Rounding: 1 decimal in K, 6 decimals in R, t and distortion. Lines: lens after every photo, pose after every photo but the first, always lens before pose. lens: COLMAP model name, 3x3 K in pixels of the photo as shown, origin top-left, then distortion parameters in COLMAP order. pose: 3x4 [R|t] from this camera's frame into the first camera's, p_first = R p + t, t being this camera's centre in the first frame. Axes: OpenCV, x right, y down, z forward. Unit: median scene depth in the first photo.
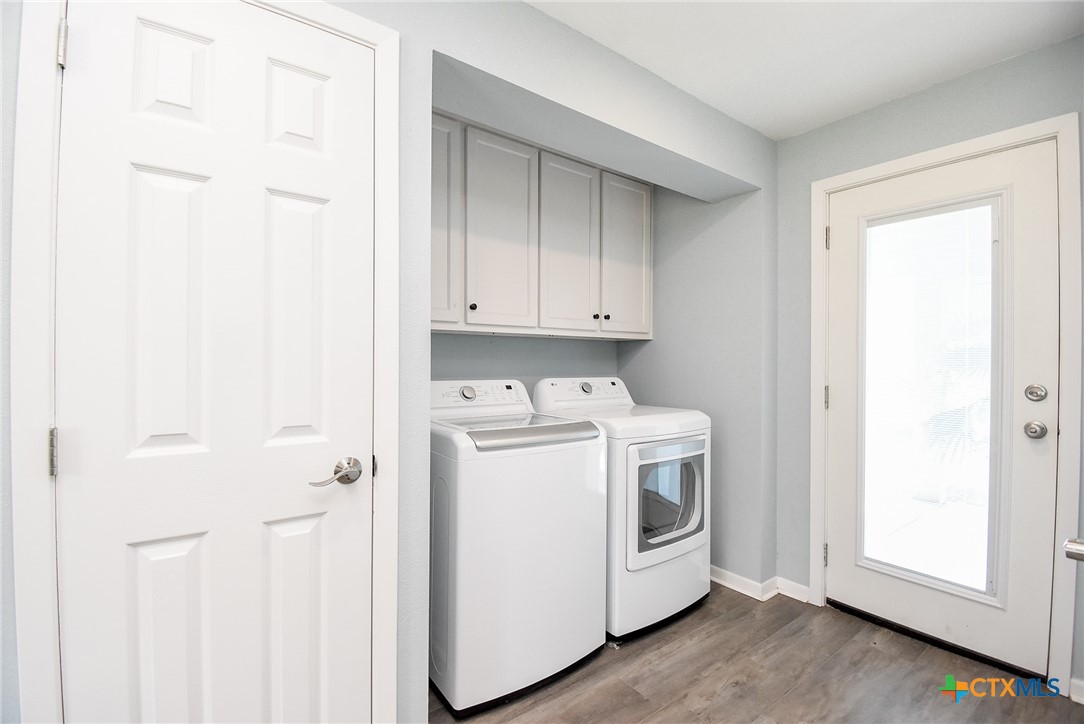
lens RADIAL K [[476.3, 0, 541.3], [0, 476.3, 359.1], [0, 0, 1]] dist [0.004918, -0.012462]
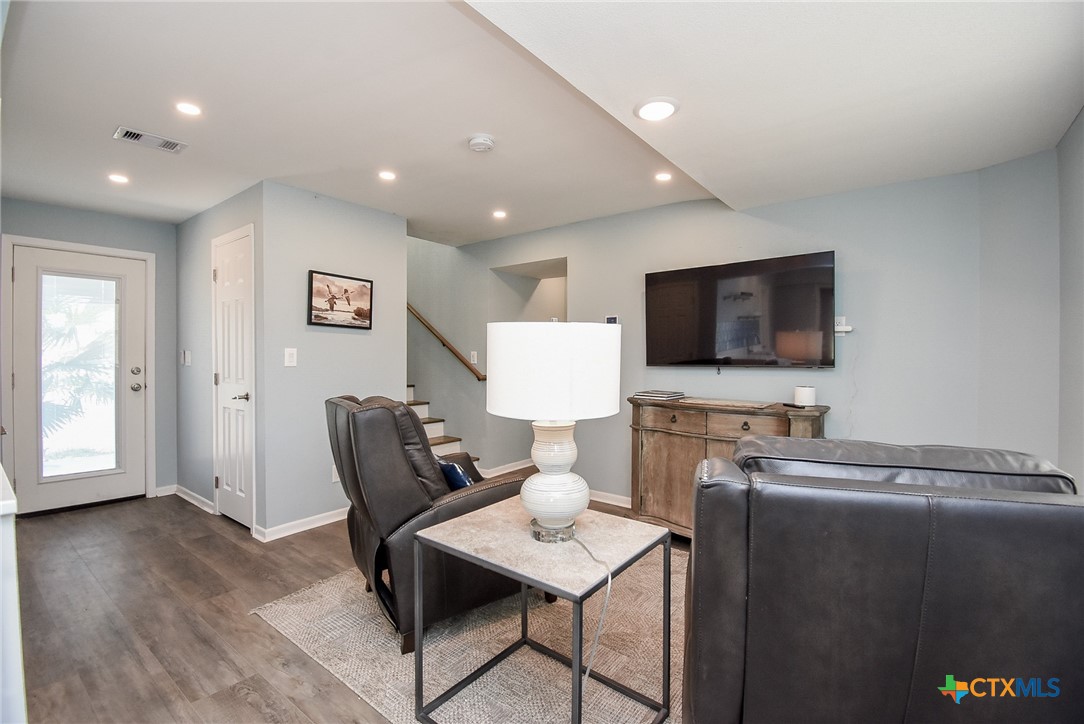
lens RADIAL K [[476.3, 0, 541.7], [0, 476.3, 361.6], [0, 0, 1]] dist [0.004918, -0.012462]
pose [[-0.234145, -0.010299, 0.972147, -1.522589], [0.001677, 0.999938, 0.010997, 0.006735], [-0.972200, 0.004206, -0.234114, -0.334254]]
